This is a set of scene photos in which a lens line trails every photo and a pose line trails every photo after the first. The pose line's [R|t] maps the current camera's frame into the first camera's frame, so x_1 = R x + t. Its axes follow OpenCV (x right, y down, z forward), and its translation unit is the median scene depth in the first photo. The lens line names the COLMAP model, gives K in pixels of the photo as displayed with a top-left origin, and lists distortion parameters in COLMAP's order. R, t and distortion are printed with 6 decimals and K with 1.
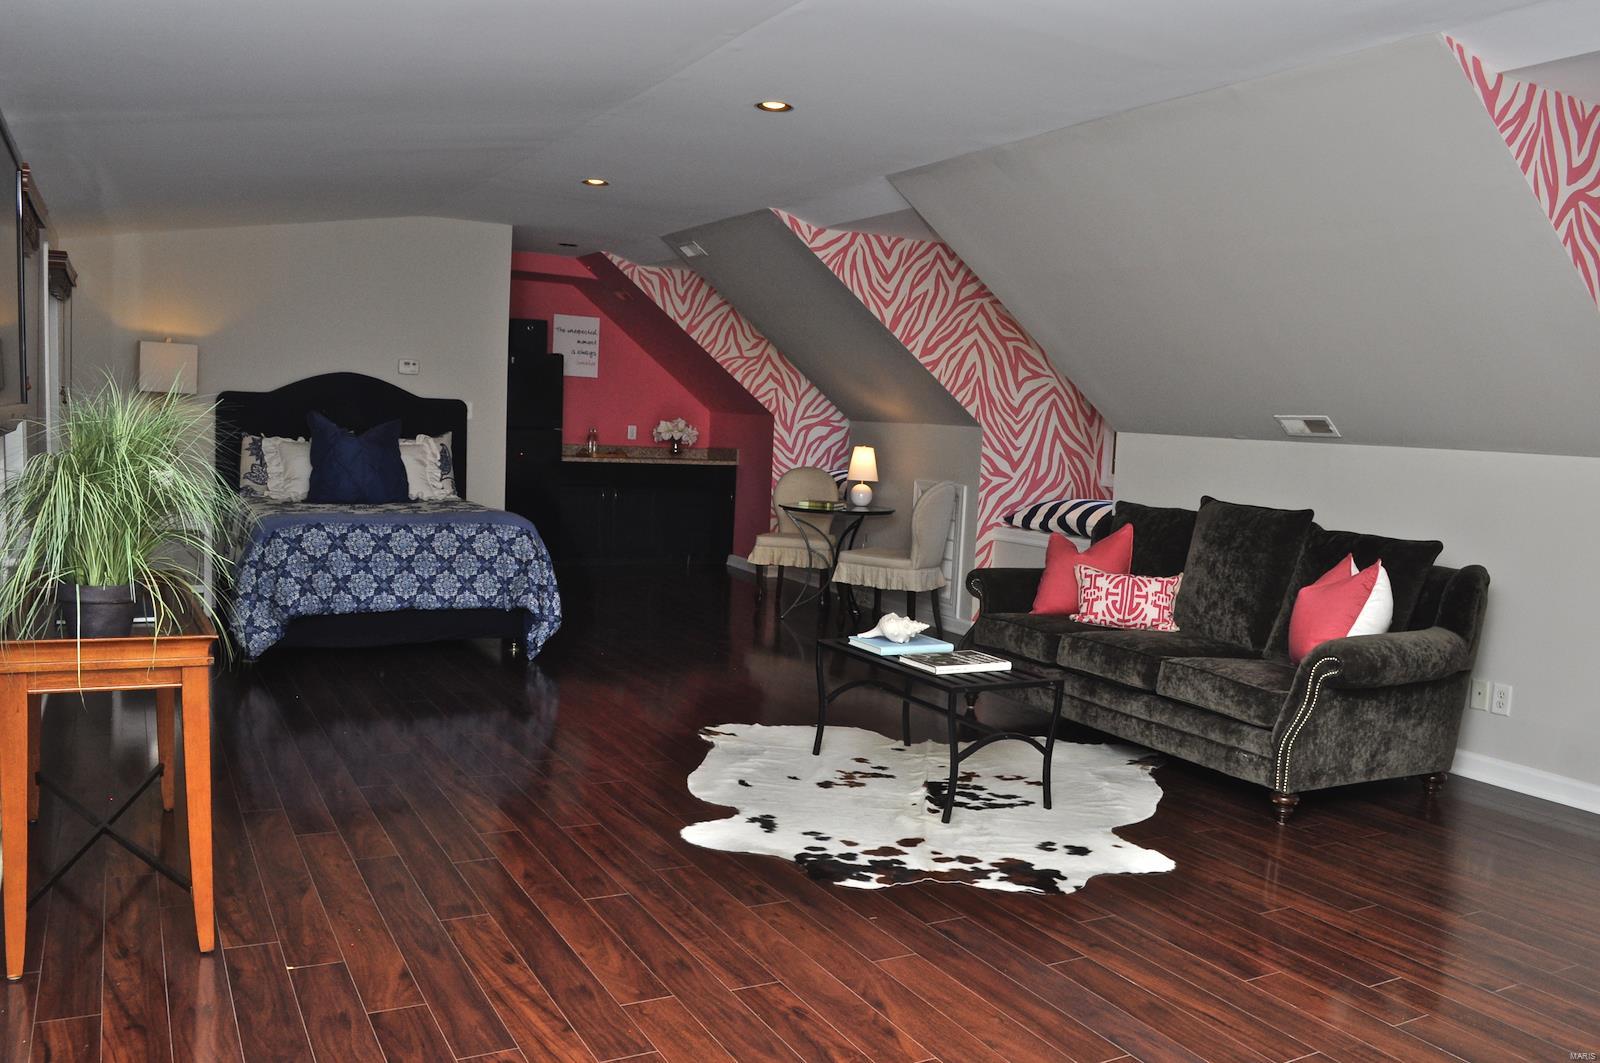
lens RADIAL K [[1266.6, 0, 793.2], [0, 1266.6, 531.3], [0, 0, 1]] dist [-0.087514, 0.010578]
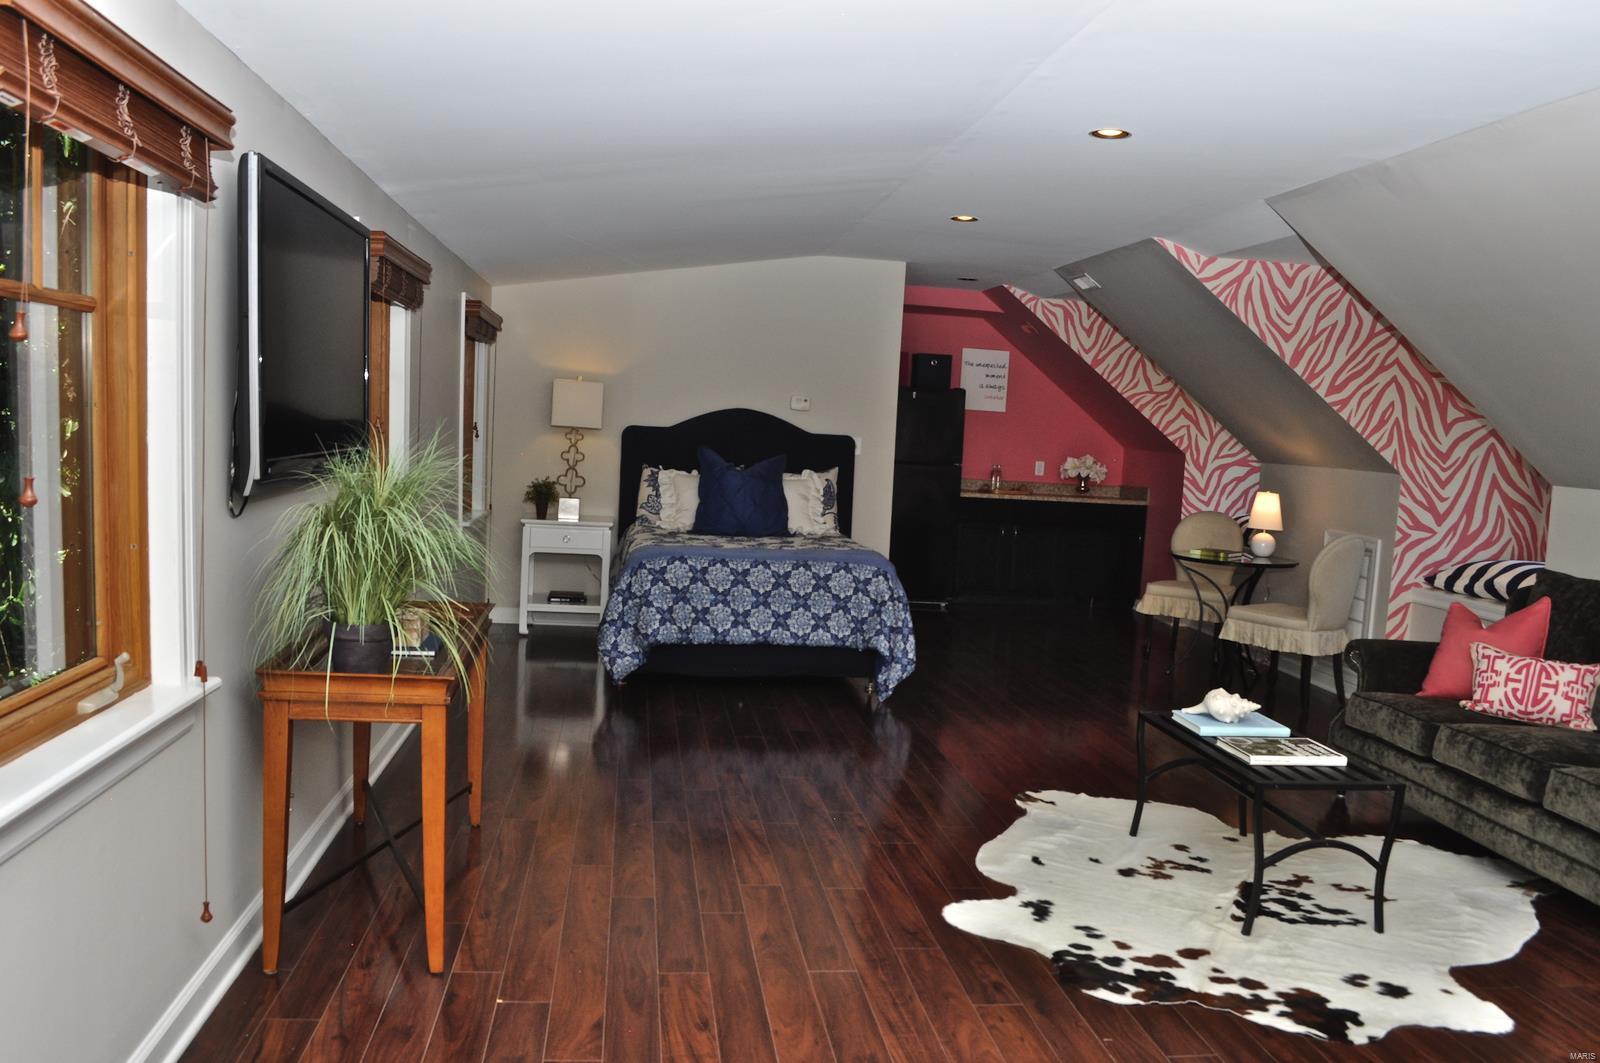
lens RADIAL K [[1266.6, 0, 793.4], [0, 1266.6, 536.8], [0, 0, 1]] dist [-0.087514, 0.010578]
pose [[0.932690, 0.036067, -0.358871, 0.087631], [-0.041745, 0.999096, -0.008083, -0.018393], [0.358255, 0.022520, 0.933352, 0.047547]]
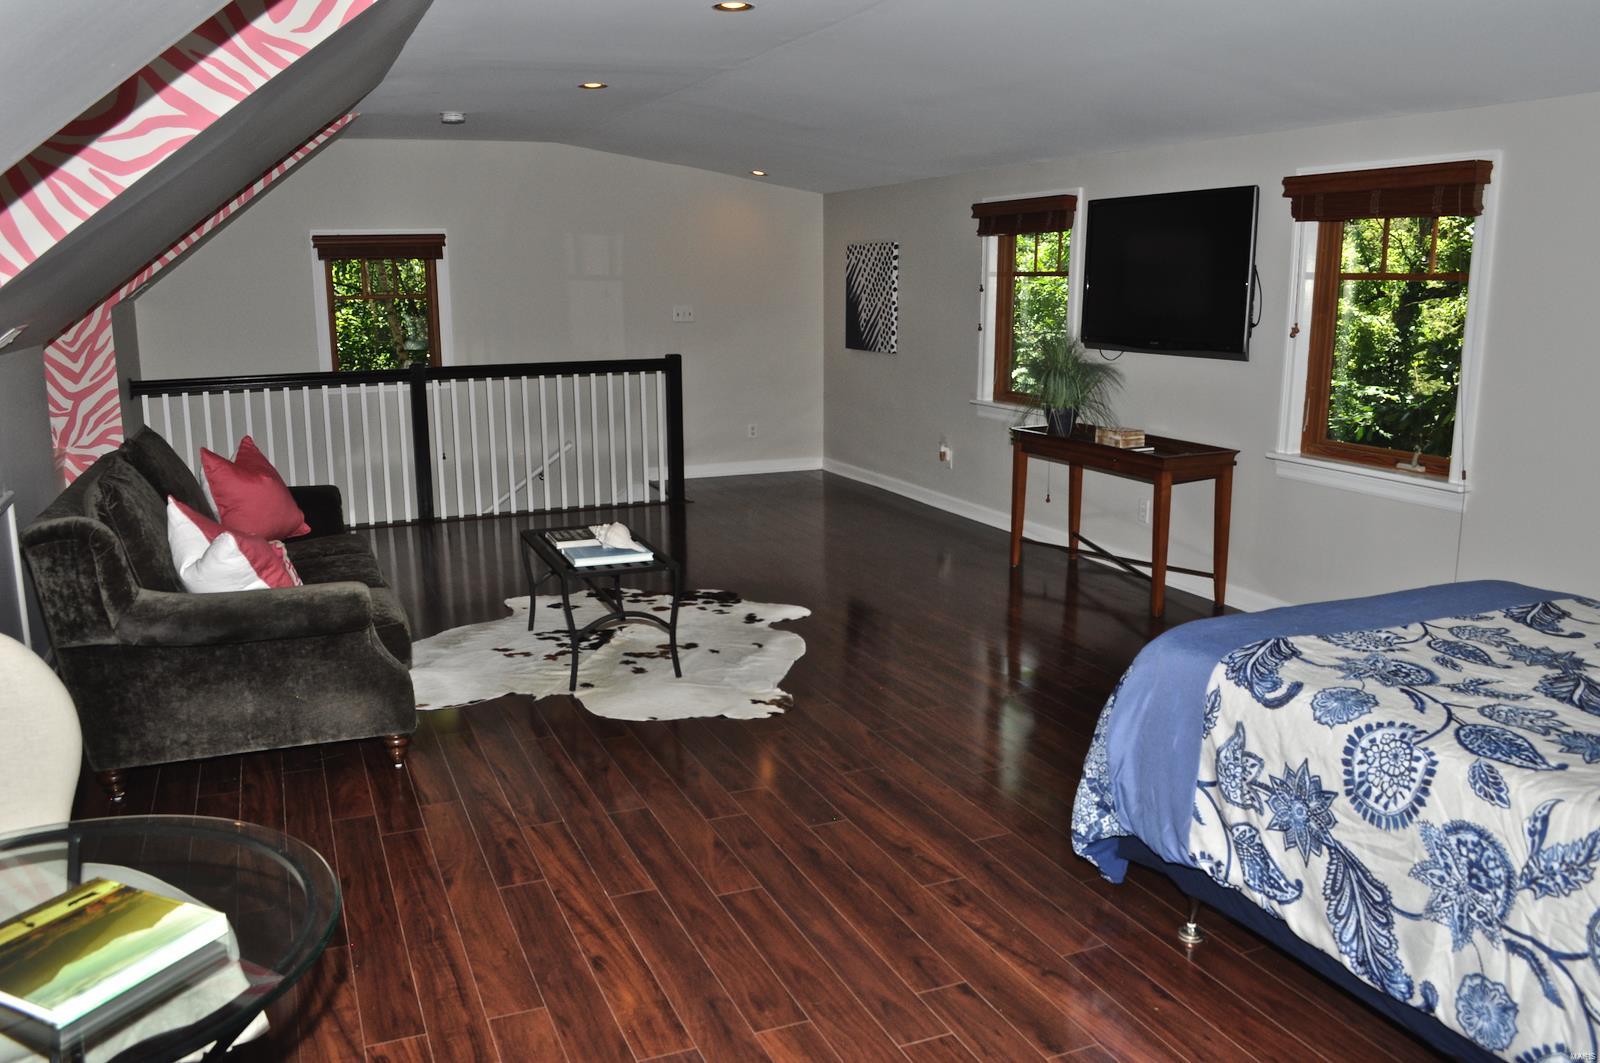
lens RADIAL K [[1266.6, 0, 801.0], [0, 1266.6, 535.2], [0, 0, 1]] dist [-0.087514, 0.010578]
pose [[-0.995268, -0.052075, 0.082032, -0.128507], [-0.026881, 0.958871, 0.282566, -0.180621], [-0.093373, 0.279024, -0.955734, 1.582739]]
